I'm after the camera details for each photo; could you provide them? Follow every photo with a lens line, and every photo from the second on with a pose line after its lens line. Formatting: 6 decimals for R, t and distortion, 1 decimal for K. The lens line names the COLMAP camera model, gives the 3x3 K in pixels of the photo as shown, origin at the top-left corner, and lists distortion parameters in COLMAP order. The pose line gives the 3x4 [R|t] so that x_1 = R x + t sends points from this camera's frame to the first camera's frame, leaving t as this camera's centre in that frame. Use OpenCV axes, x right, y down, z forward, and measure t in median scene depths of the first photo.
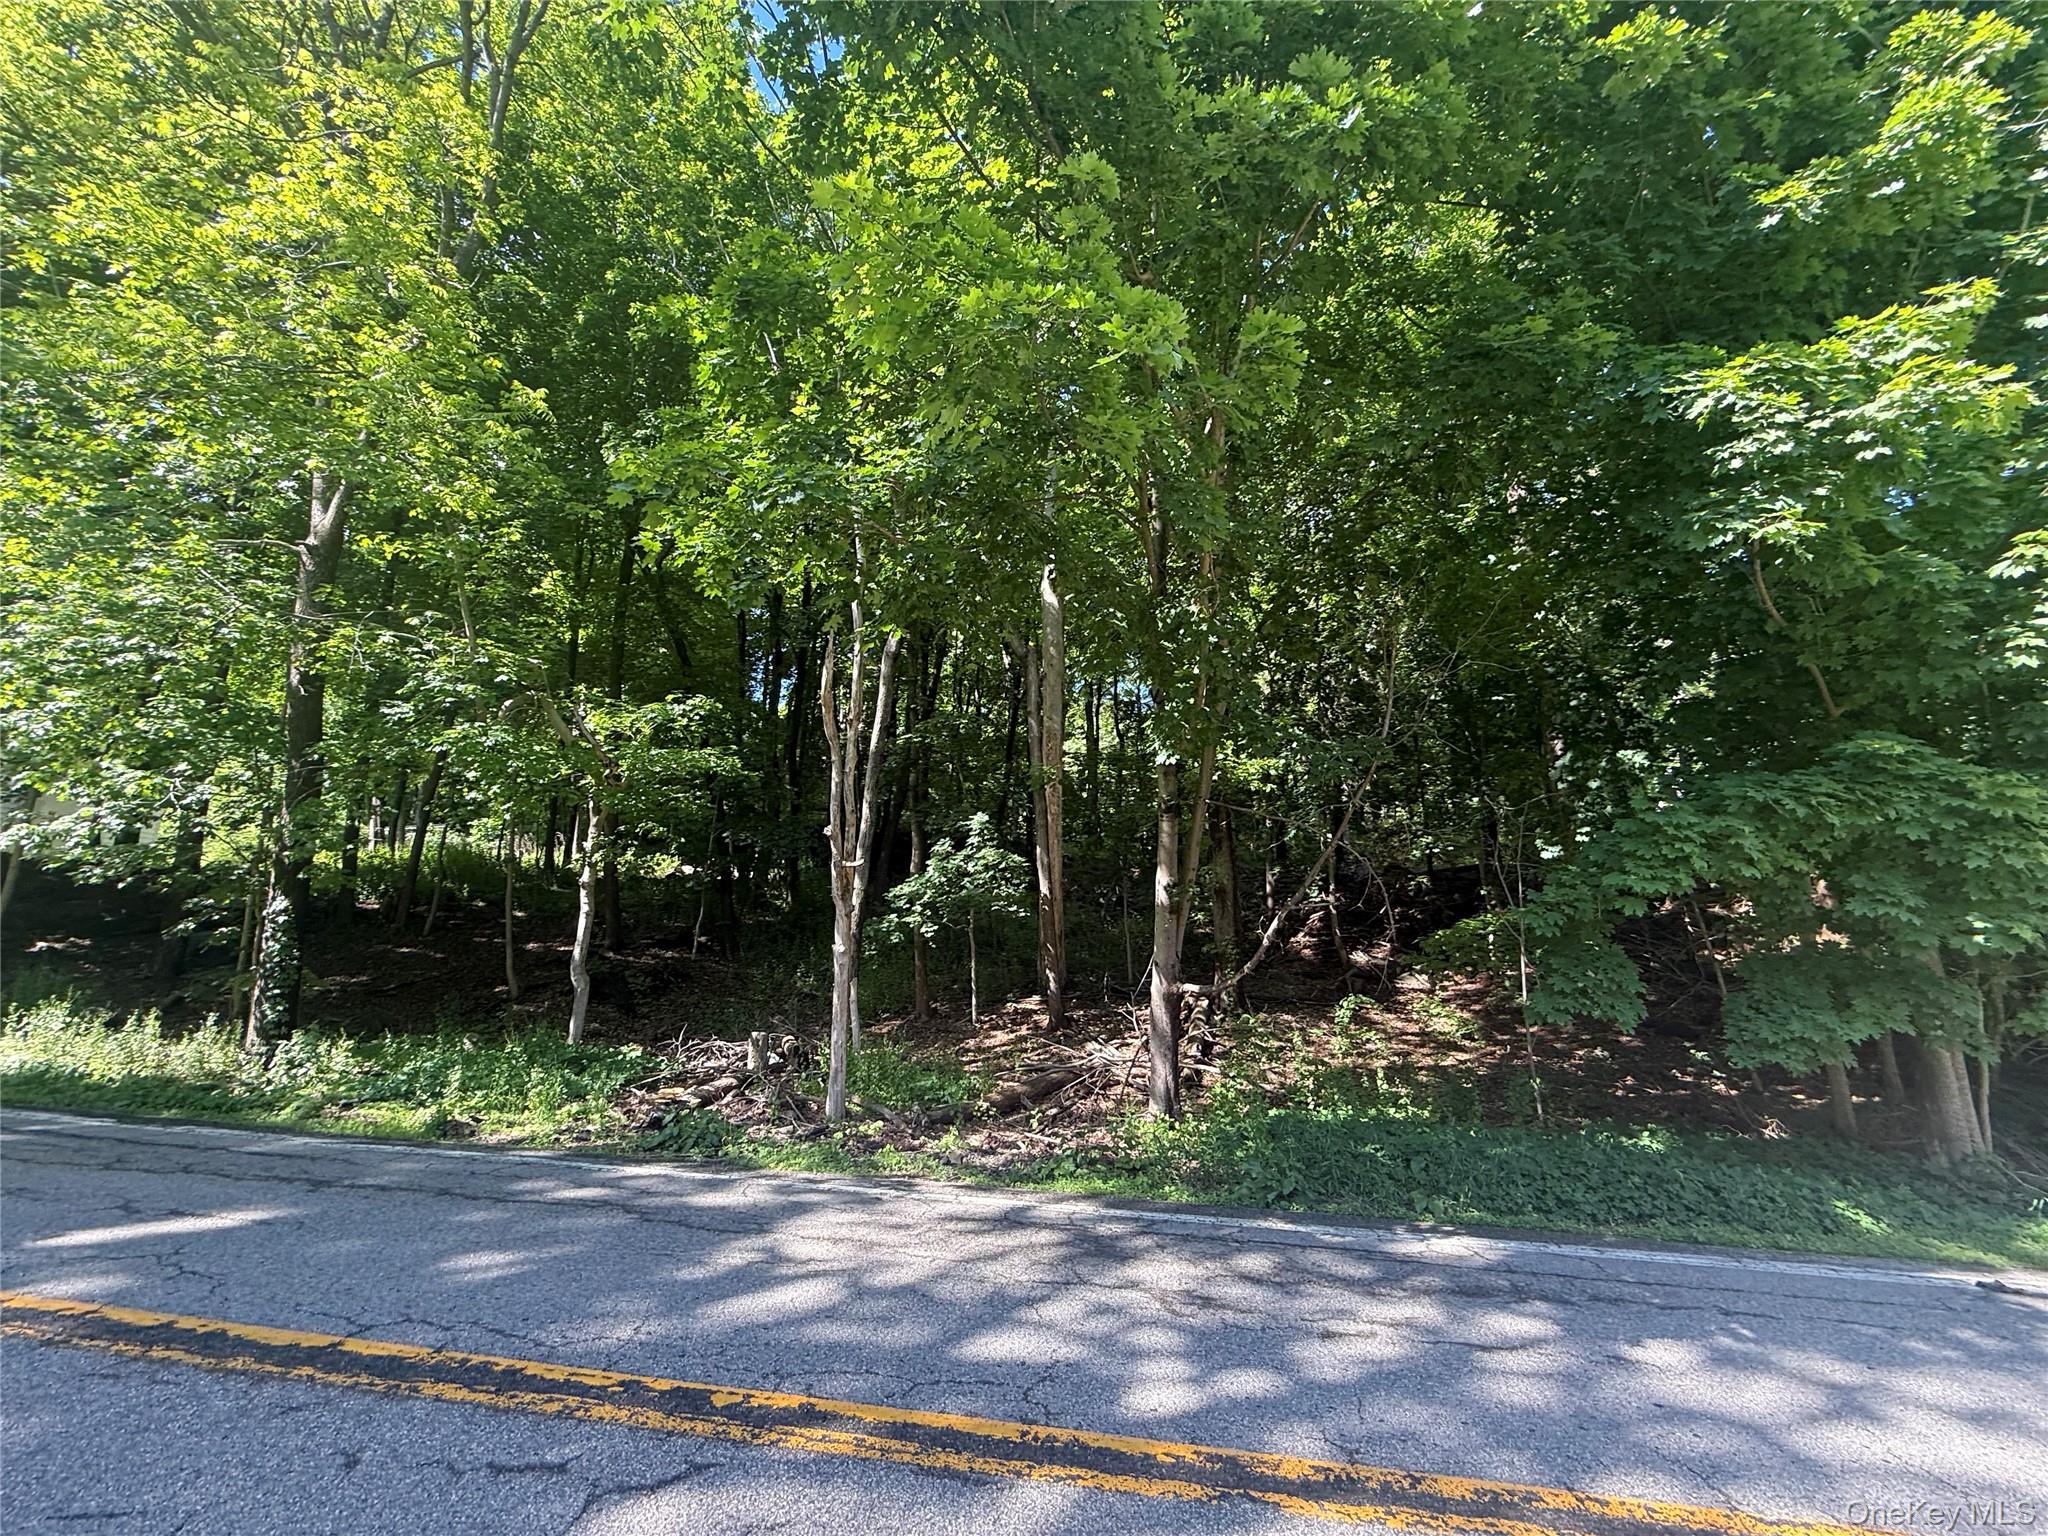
lens RADIAL K [[803.3, 0, 1012.8], [0, 803.3, 765.0], [0, 0, 1]] dist [0.001151, -0.000358]
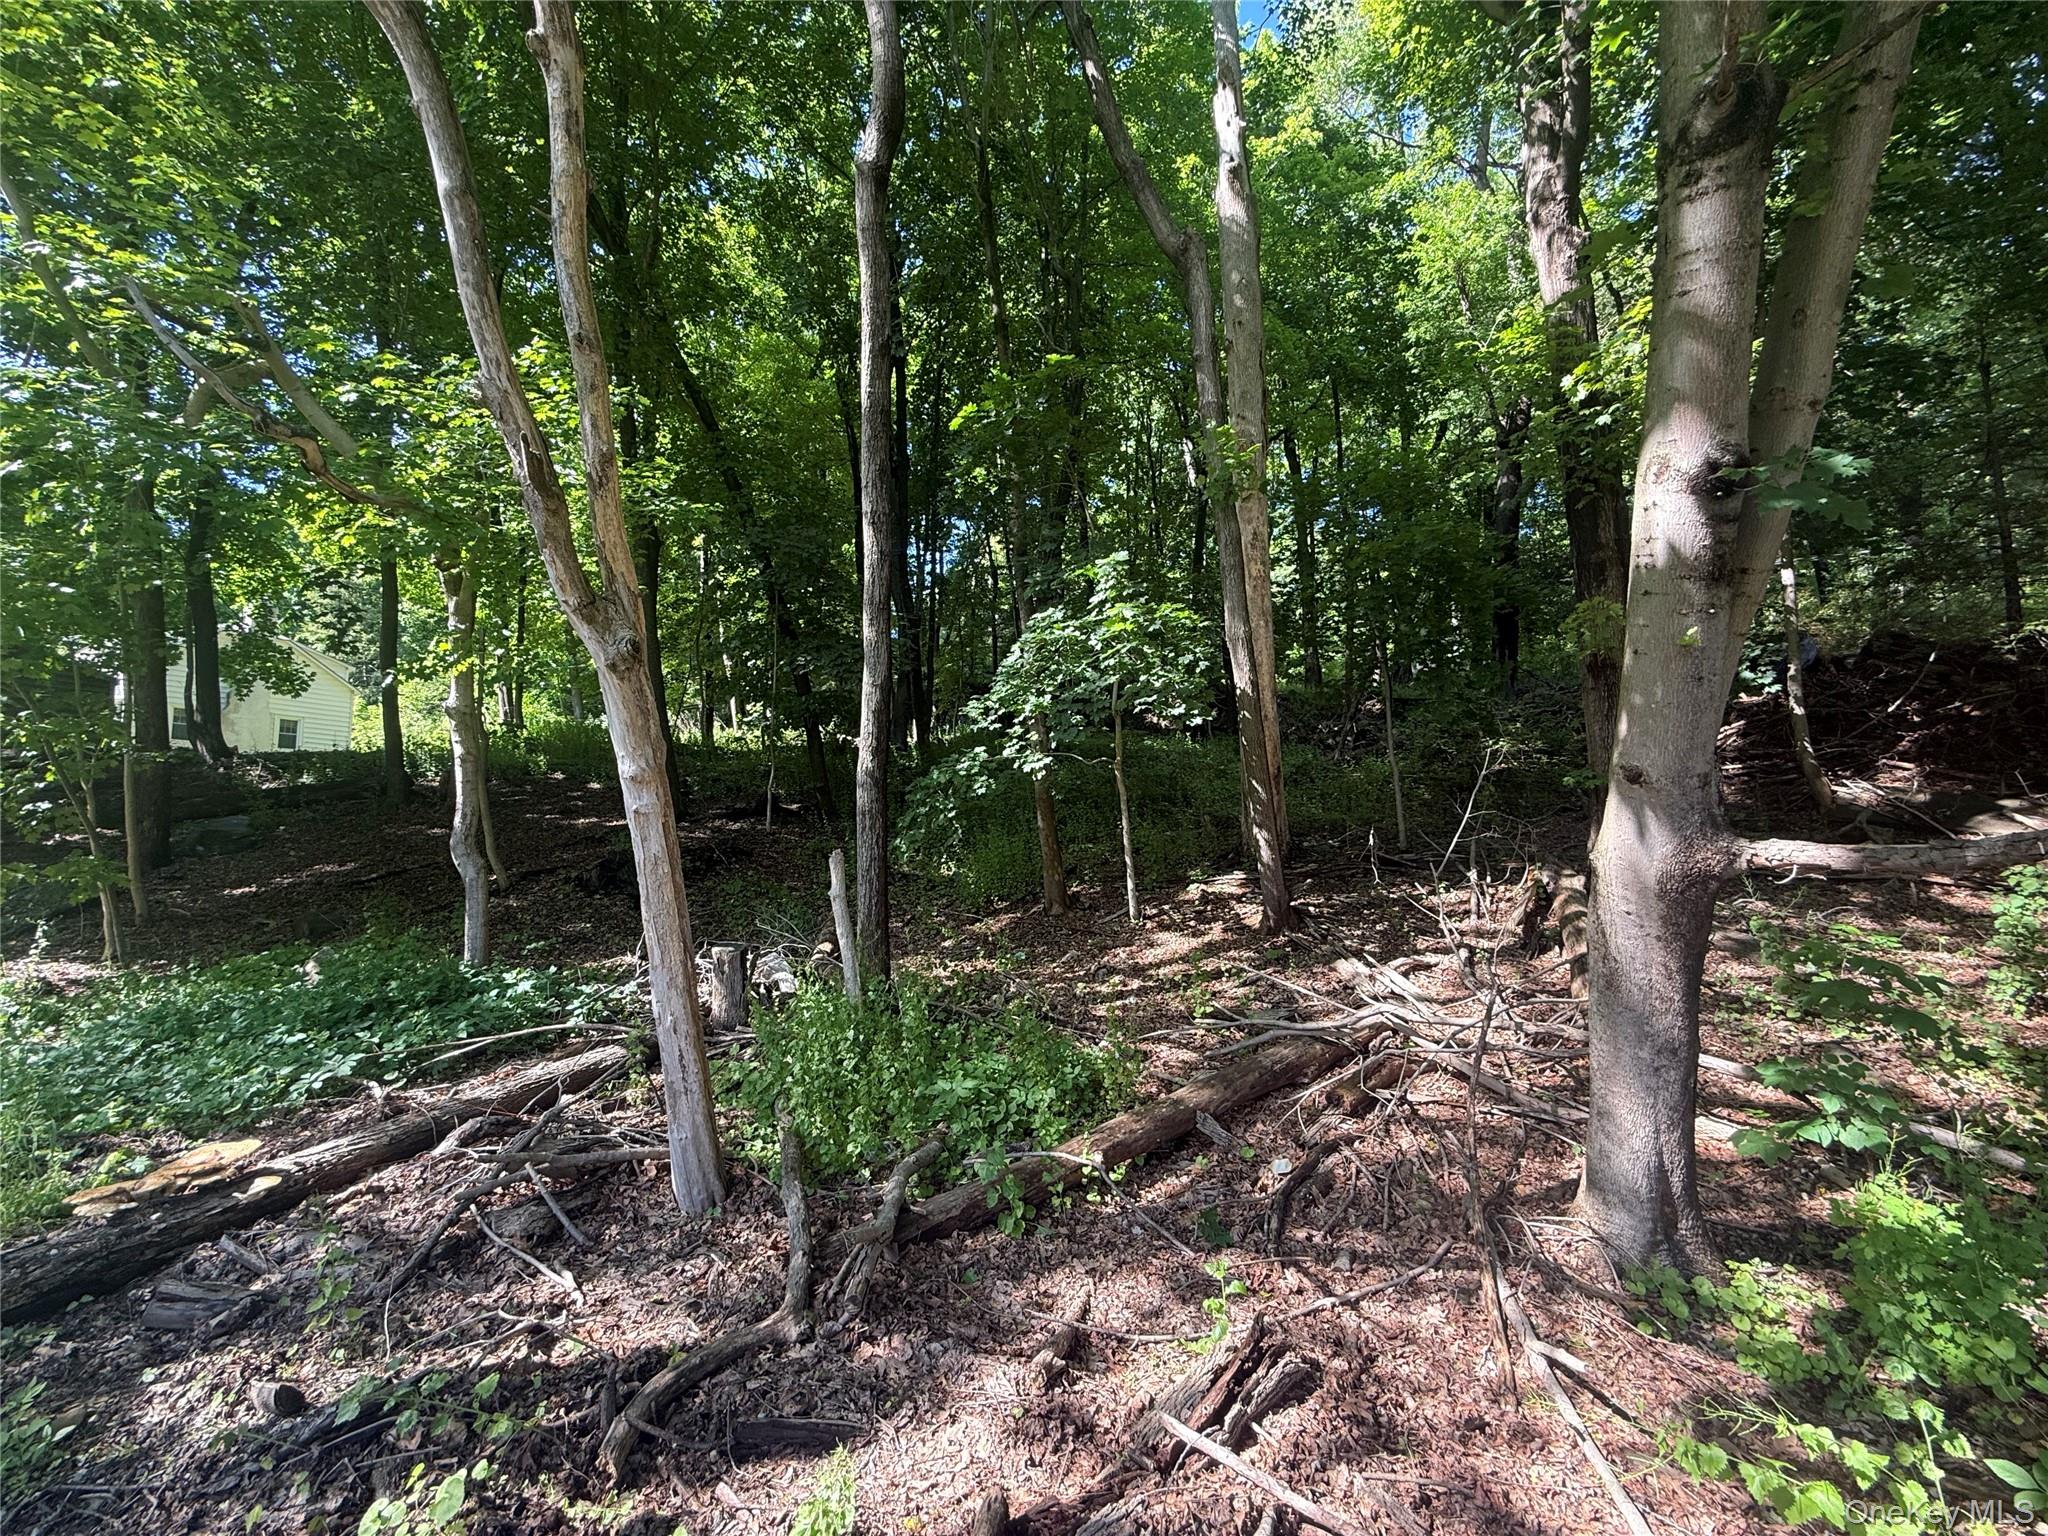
lens RADIAL K [[810.3, 0, 1023.7], [0, 810.3, 778.9], [0, 0, 1]] dist [0.001028, -0.000029]
pose [[0.969382, -0.047741, -0.240871, 0.028965], [0.088536, 0.982893, 0.161502, 0.137744], [0.229040, -0.177883, 0.957026, 0.507105]]
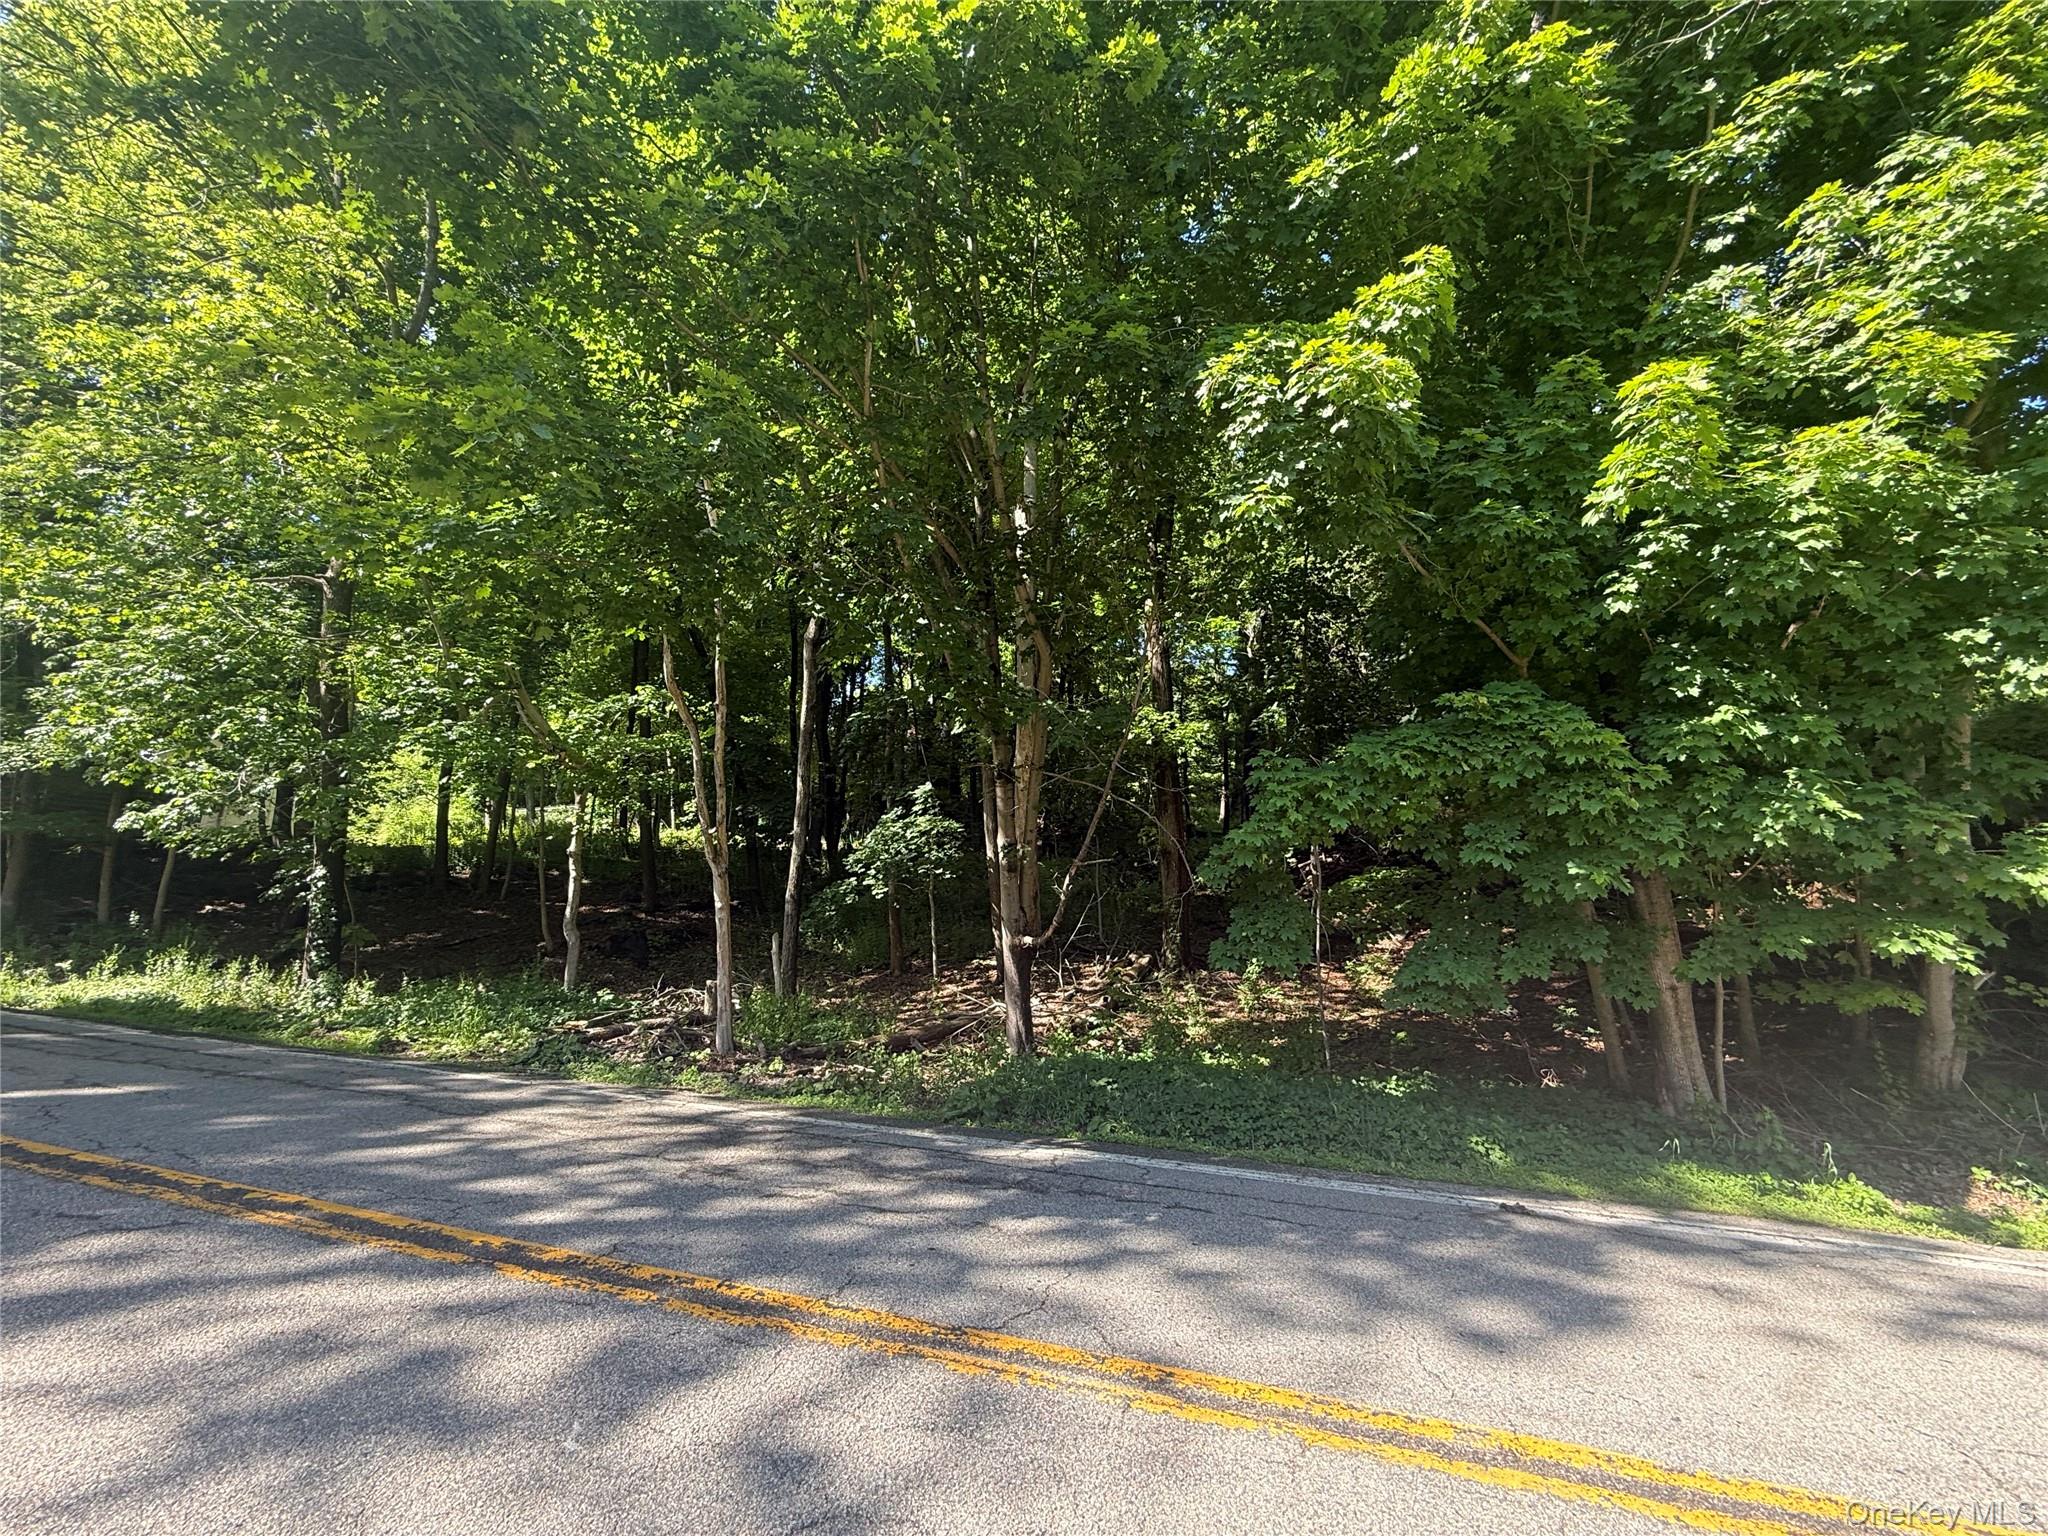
lens RADIAL K [[803.3, 0, 1012.8], [0, 803.3, 765.0], [0, 0, 1]] dist [0.001151, -0.000358]
pose [[0.987980, -0.029747, -0.151694, 0.275367], [0.035607, 0.998715, 0.036056, 0.001553], [0.150427, -0.041024, 0.987770, -0.044960]]
